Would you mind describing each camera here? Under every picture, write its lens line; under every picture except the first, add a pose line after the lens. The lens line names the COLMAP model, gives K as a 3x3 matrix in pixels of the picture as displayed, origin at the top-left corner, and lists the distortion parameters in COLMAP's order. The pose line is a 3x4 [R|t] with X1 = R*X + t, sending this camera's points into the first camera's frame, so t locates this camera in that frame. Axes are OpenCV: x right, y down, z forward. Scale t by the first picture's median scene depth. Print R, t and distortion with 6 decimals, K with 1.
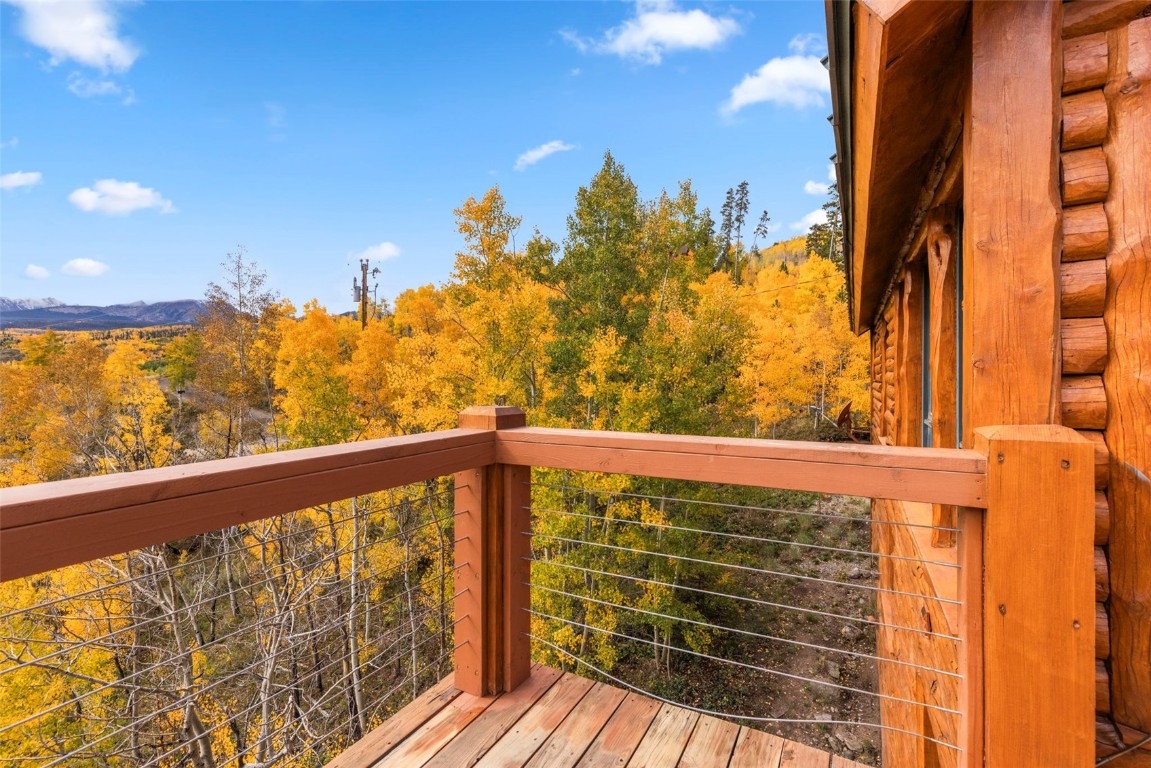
lens RADIAL K [[516.6, 0, 574.4], [0, 516.6, 377.9], [0, 0, 1]] dist [0.006992, -0.000407]
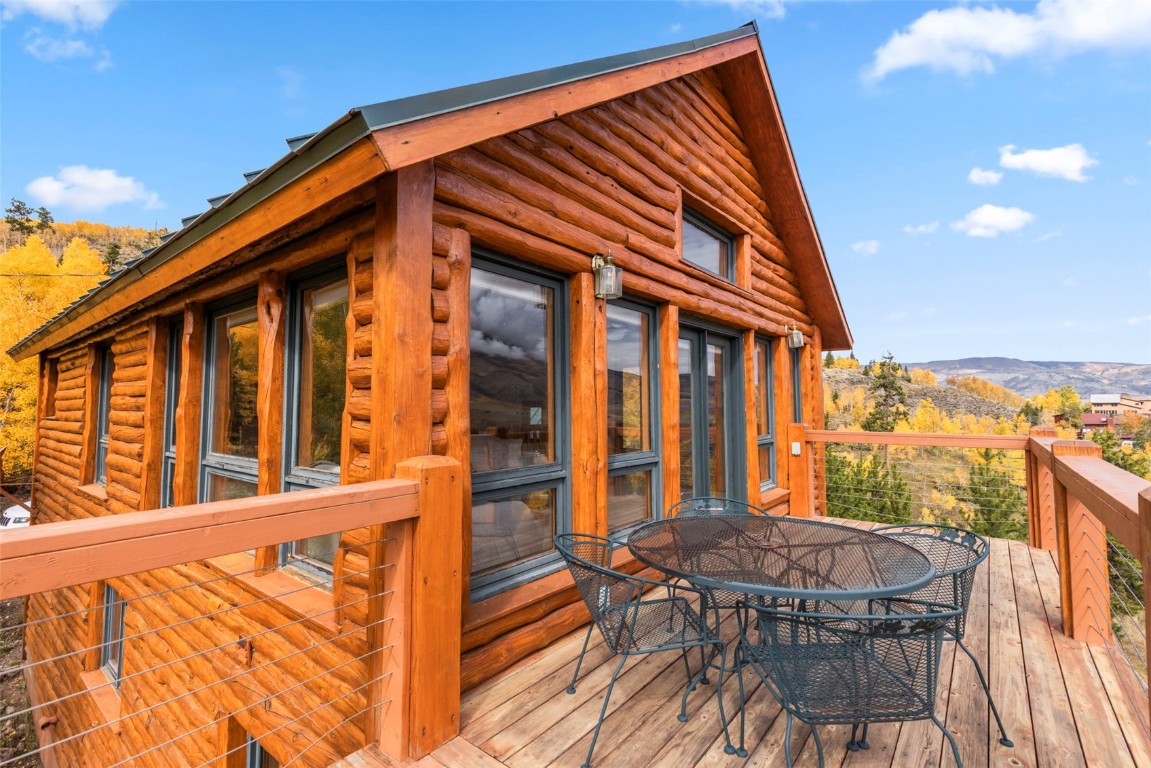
lens RADIAL K [[516.6, 0, 574.8], [0, 516.6, 379.1], [0, 0, 1]] dist [0.006992, -0.000407]
pose [[0.180719, 0.050862, 0.982219, -0.573407], [0.006814, 0.998573, -0.052963, -0.056835], [-0.983511, 0.016264, 0.180115, 0.270496]]
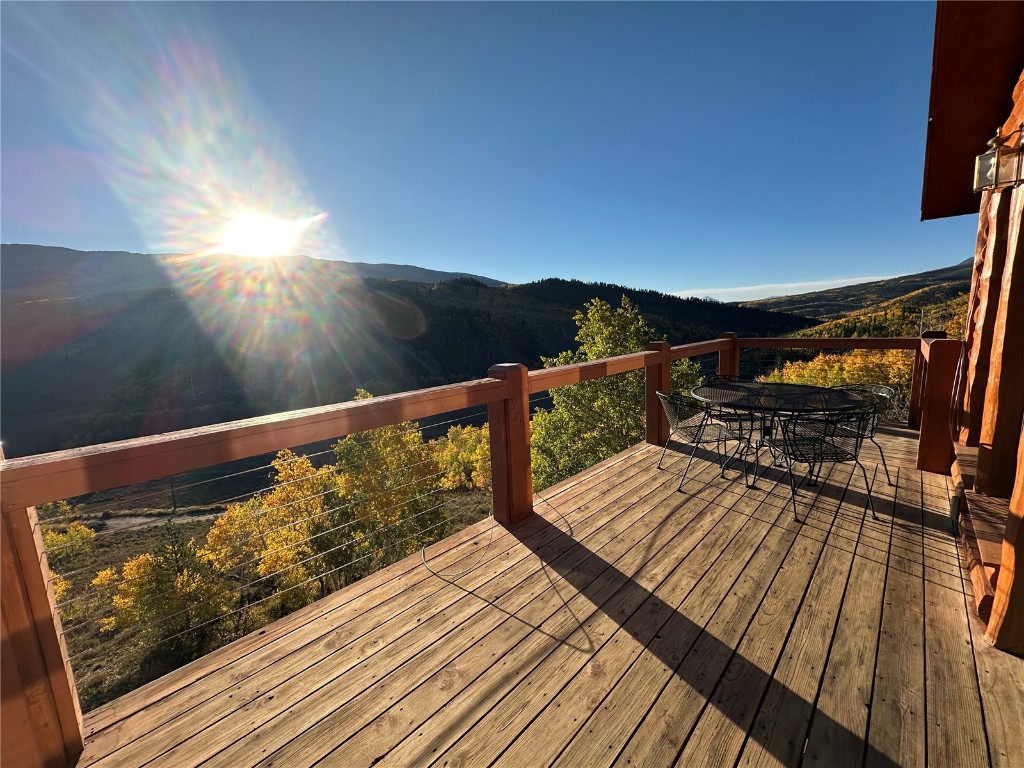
lens RADIAL K [[409.0, 0, 508.8], [0, 409.0, 385.2], [0, 0, 1]] dist [-0.003018, 0.000574]
pose [[-0.283952, 0.152586, -0.946620, 3.616399], [0.031953, 0.988214, 0.149706, -0.101118], [0.958306, 0.012262, -0.285481, -0.752543]]
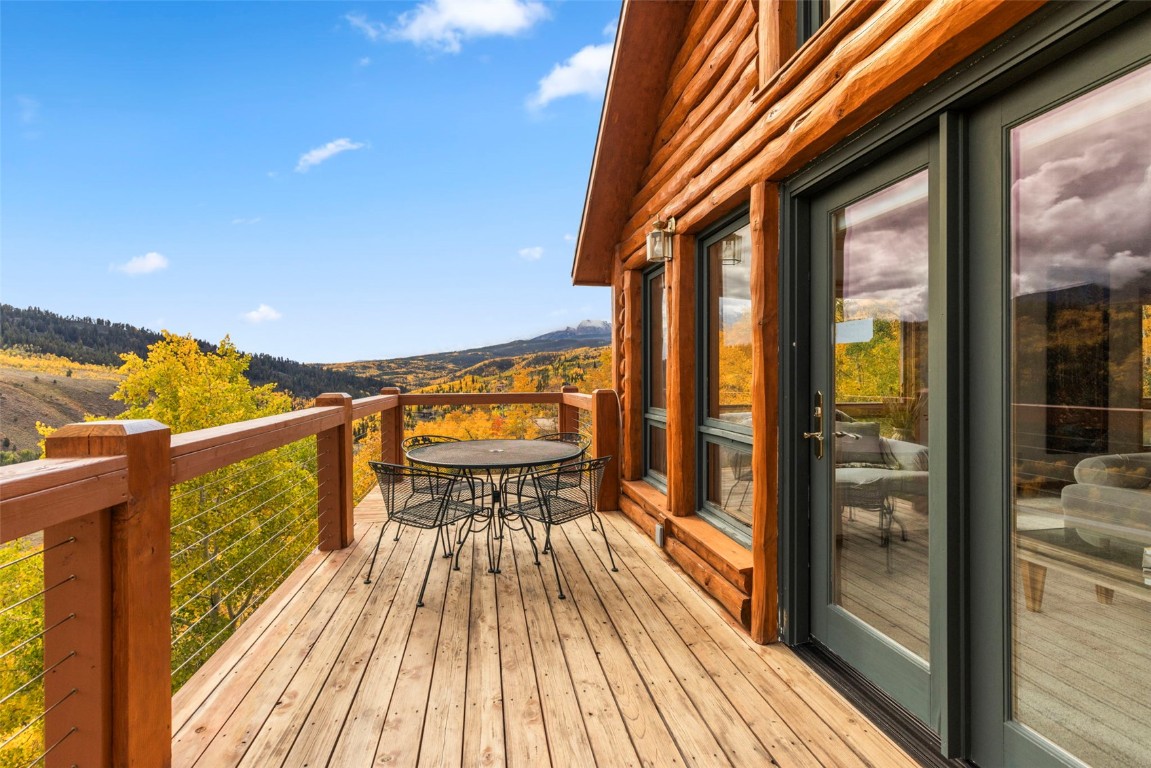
lens RADIAL K [[516.6, 0, 579.5], [0, 516.6, 382.8], [0, 0, 1]] dist [0.006992, -0.000407]
pose [[0.624182, 0.004183, -0.781268, 3.202455], [0.000106, 0.999985, 0.005439, -0.006092], [0.781279, -0.003478, 0.624172, -1.216764]]
